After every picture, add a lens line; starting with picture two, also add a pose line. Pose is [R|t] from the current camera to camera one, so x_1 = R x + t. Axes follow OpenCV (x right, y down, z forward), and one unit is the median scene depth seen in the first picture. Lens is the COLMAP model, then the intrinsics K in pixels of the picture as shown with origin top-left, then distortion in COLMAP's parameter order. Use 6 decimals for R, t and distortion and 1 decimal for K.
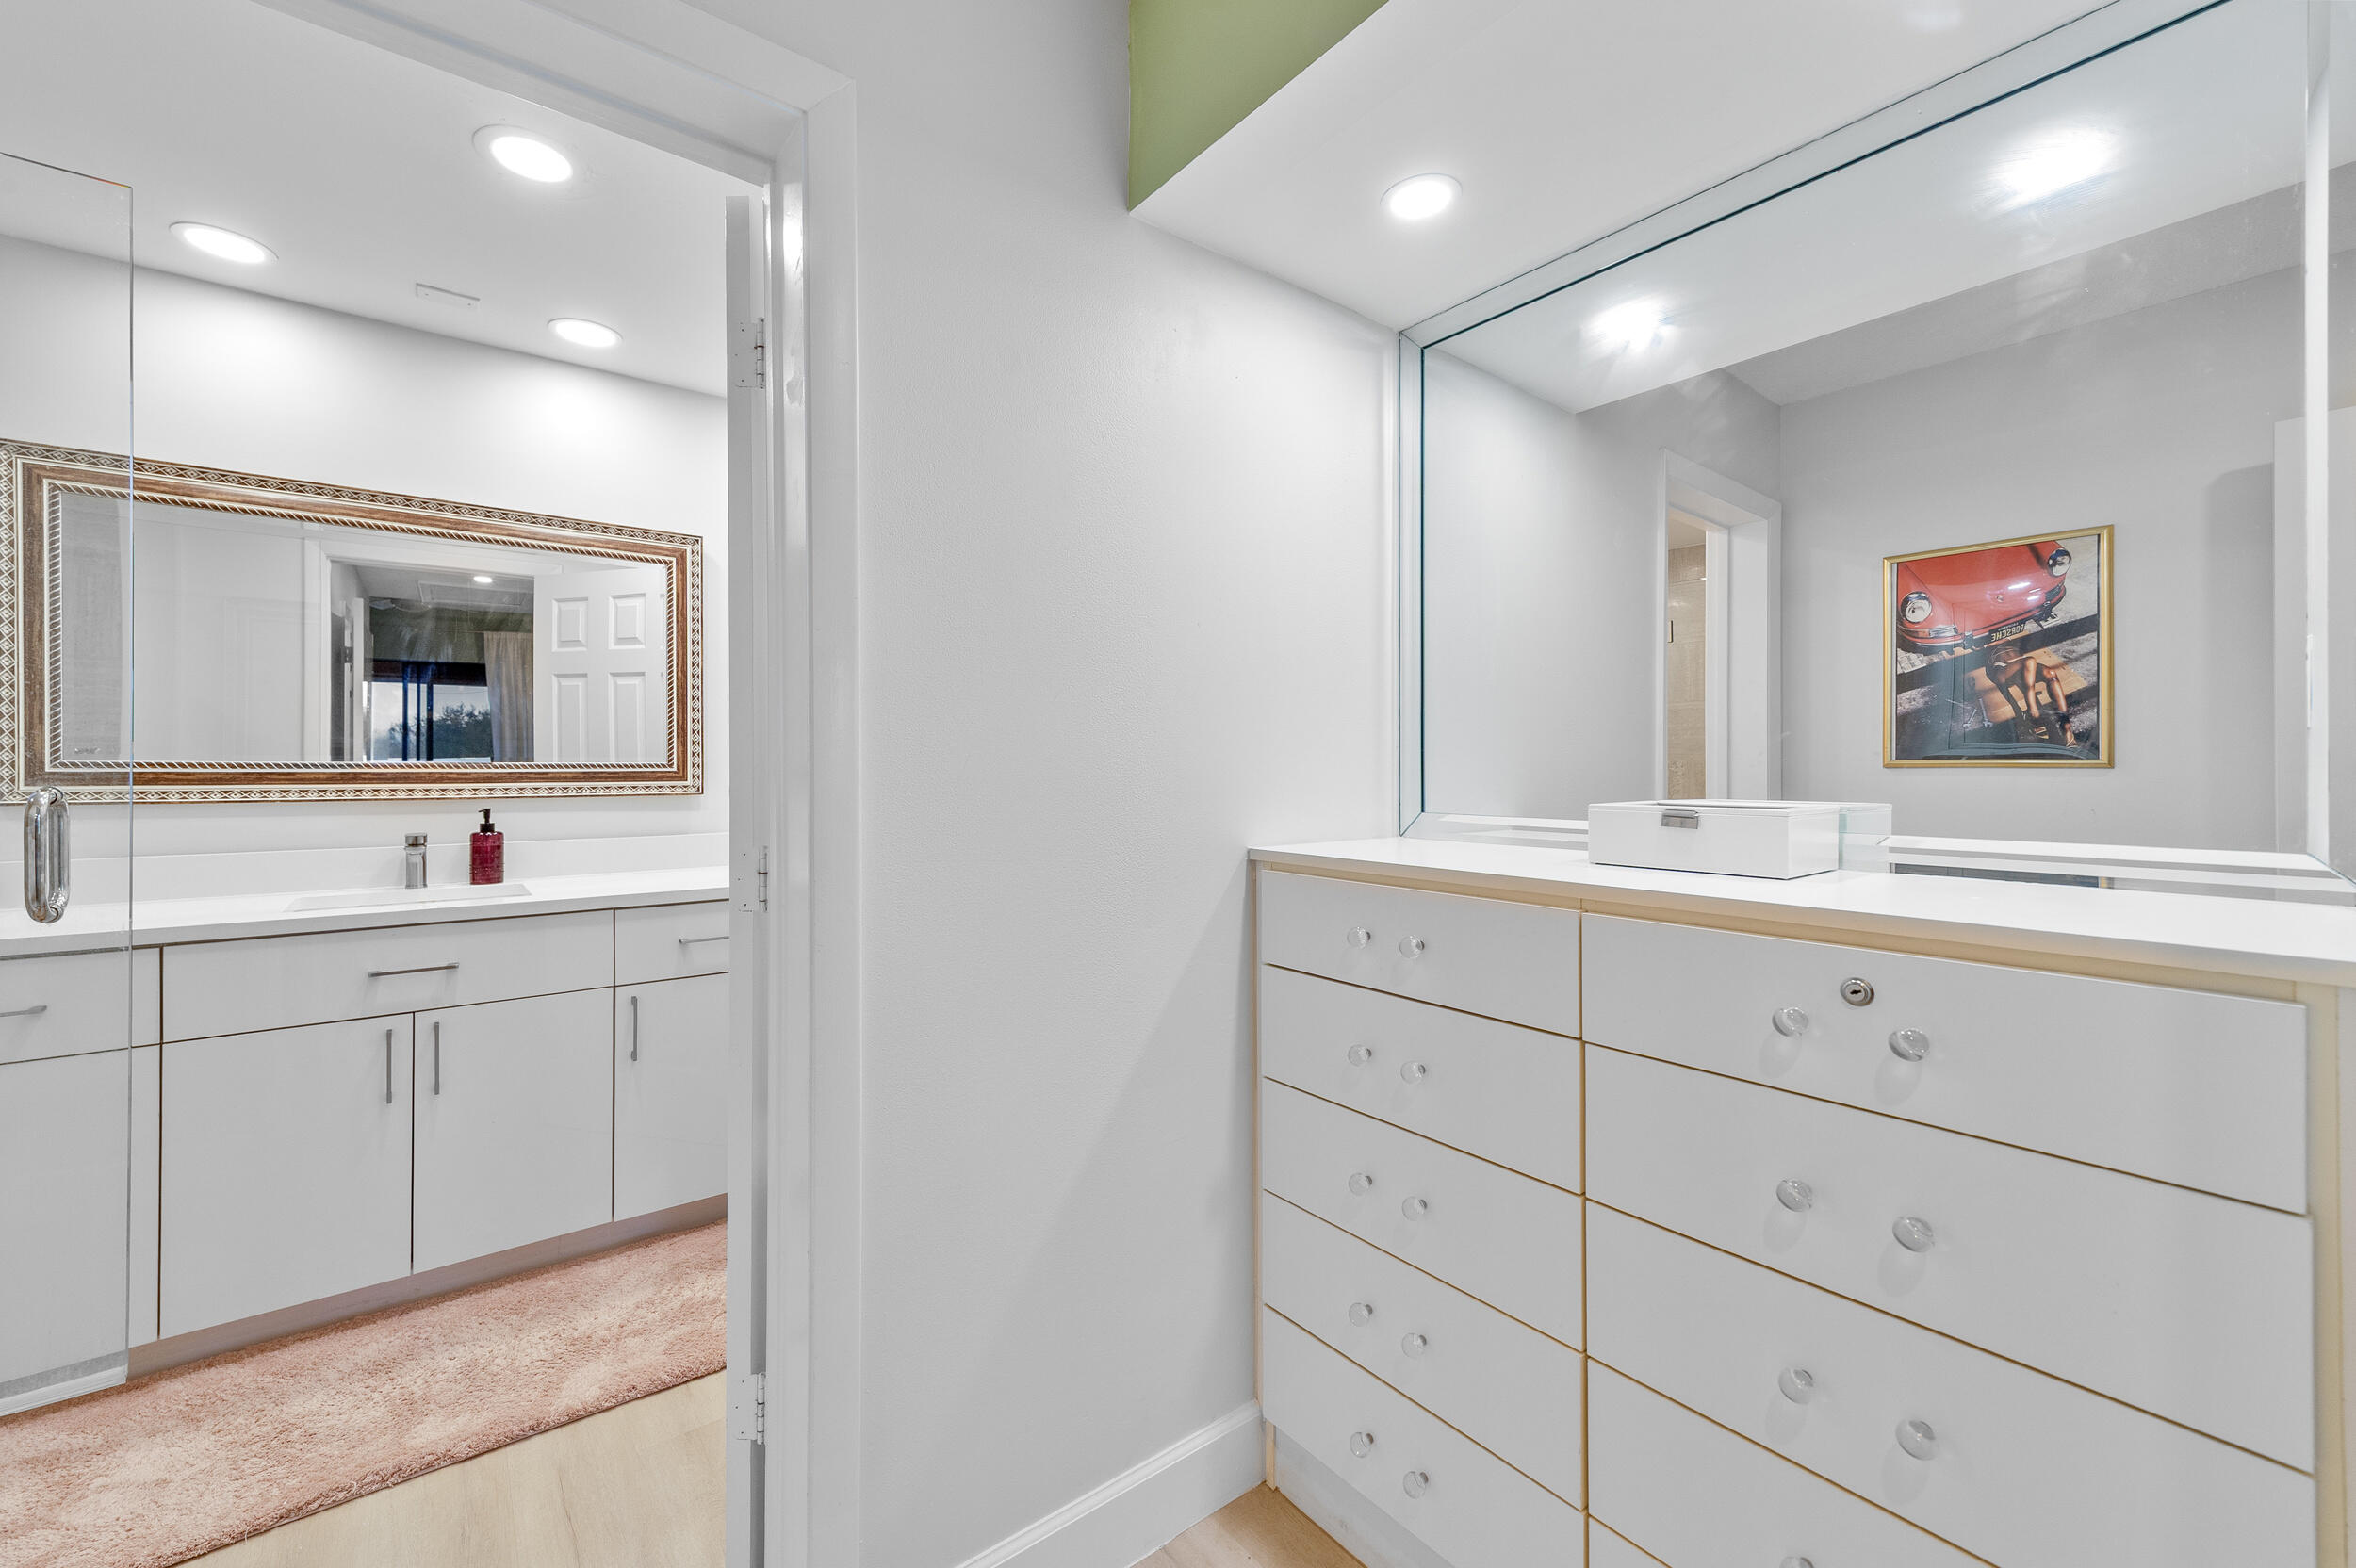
lens RADIAL K [[959.2, 0, 1168.4], [0, 959.2, 770.8], [0, 0, 1]] dist [0.013221, -0.002874]
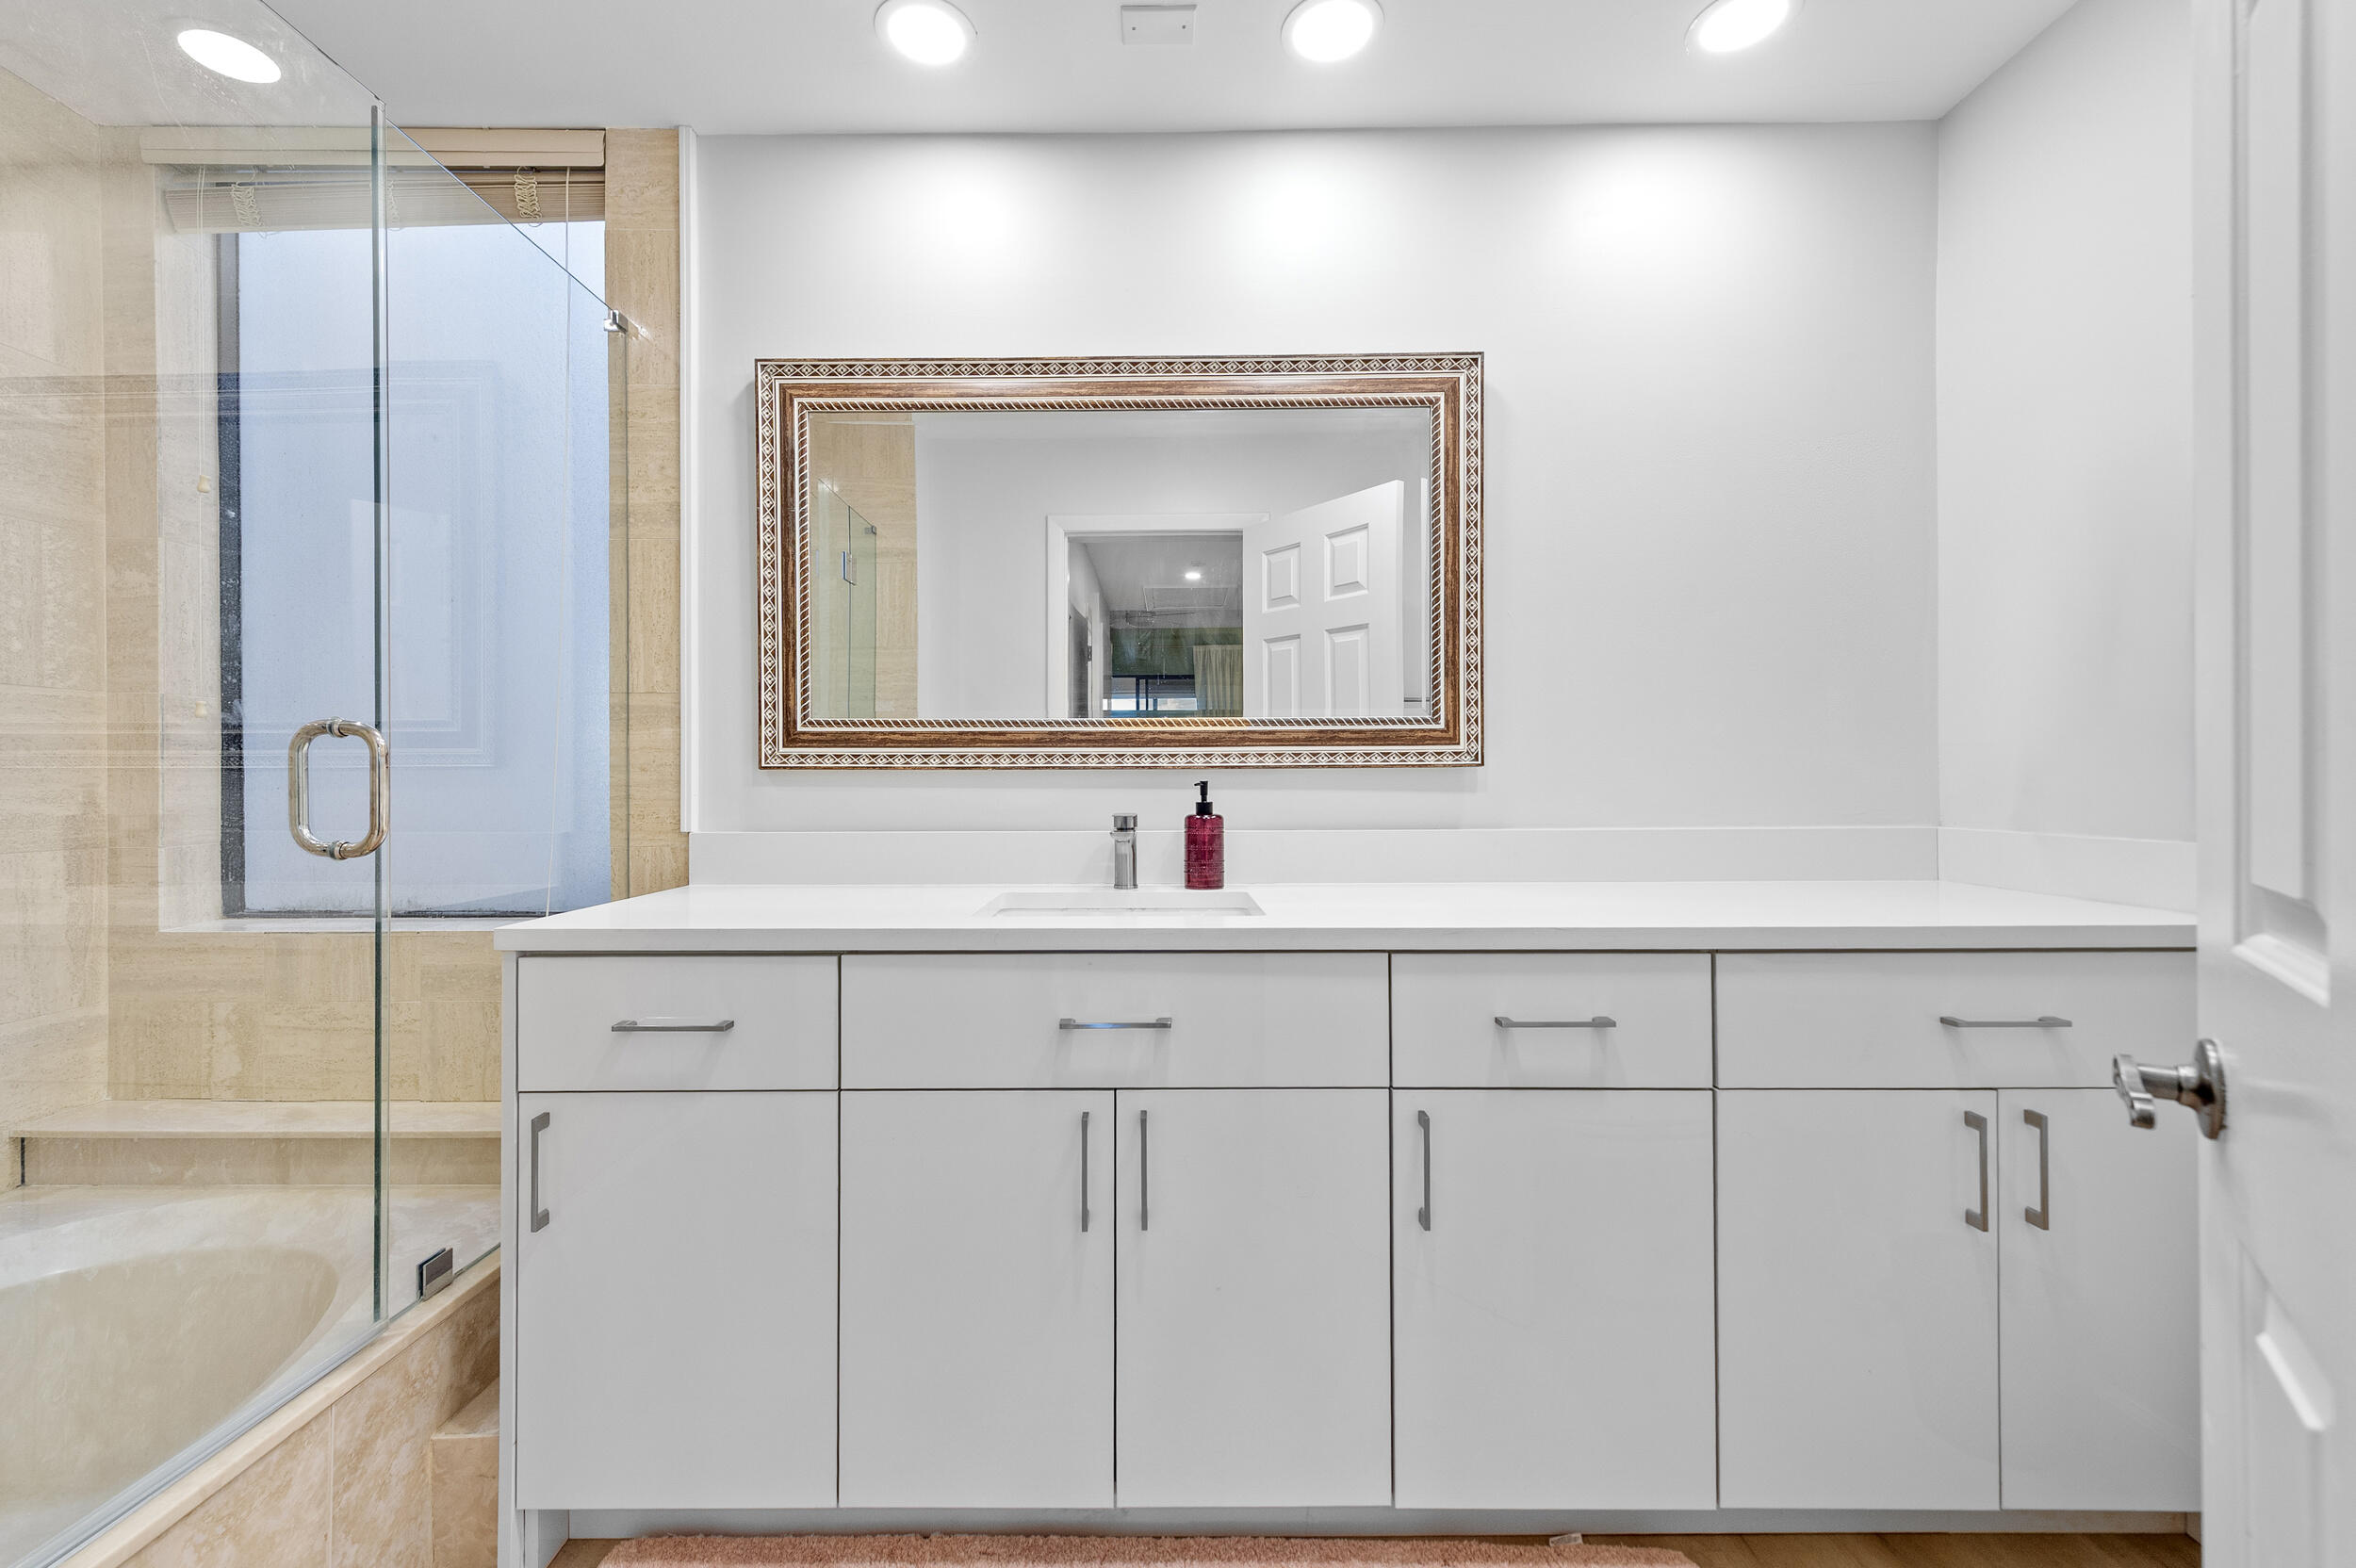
lens RADIAL K [[959.2, 0, 1127.7], [0, 959.2, 778.8], [0, 0, 1]] dist [0.013221, -0.002874]
pose [[0.774393, -0.005081, -0.632685, -0.304763], [0.003240, 0.999986, -0.004066, 0.039577], [0.632697, 0.001099, 0.774399, 0.420469]]
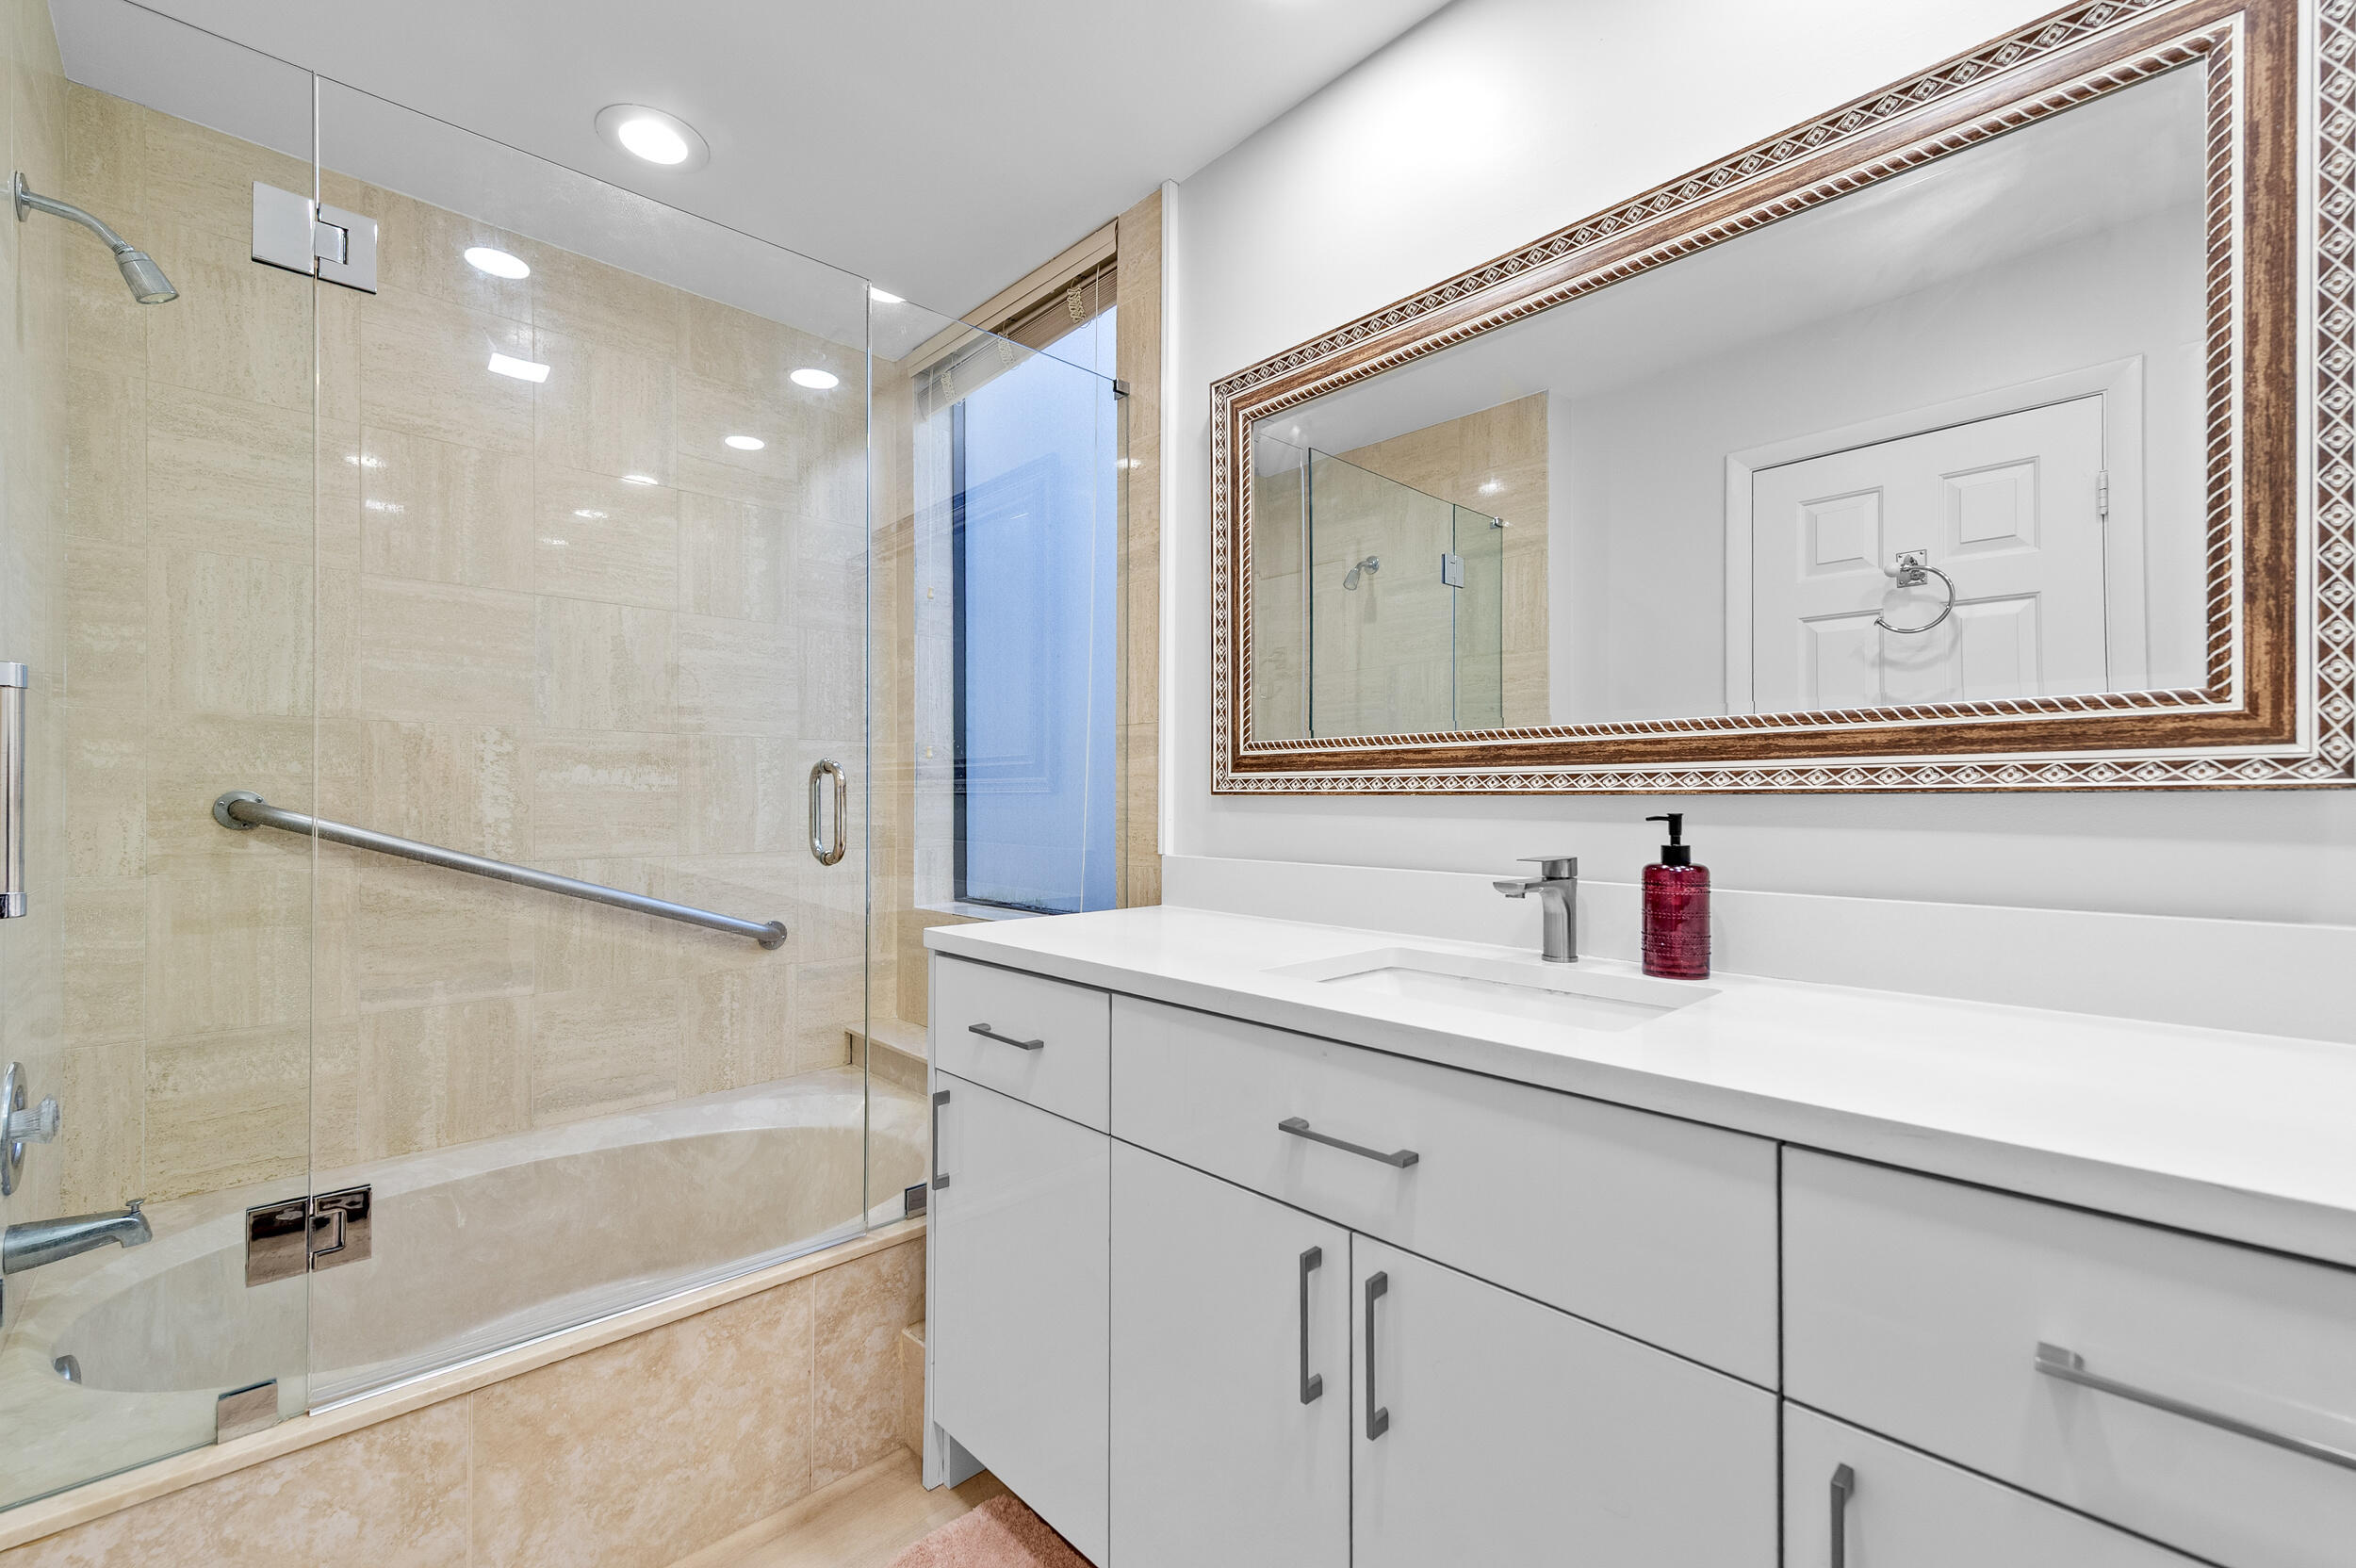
lens RADIAL K [[959.2, 0, 1184.2], [0, 959.2, 801.6], [0, 0, 1]] dist [0.013221, -0.002874]
pose [[0.091452, -0.003857, -0.995802, -0.263855], [-0.008209, 0.999956, -0.004627, 0.037216], [0.995776, 0.008598, 0.091416, 0.714638]]
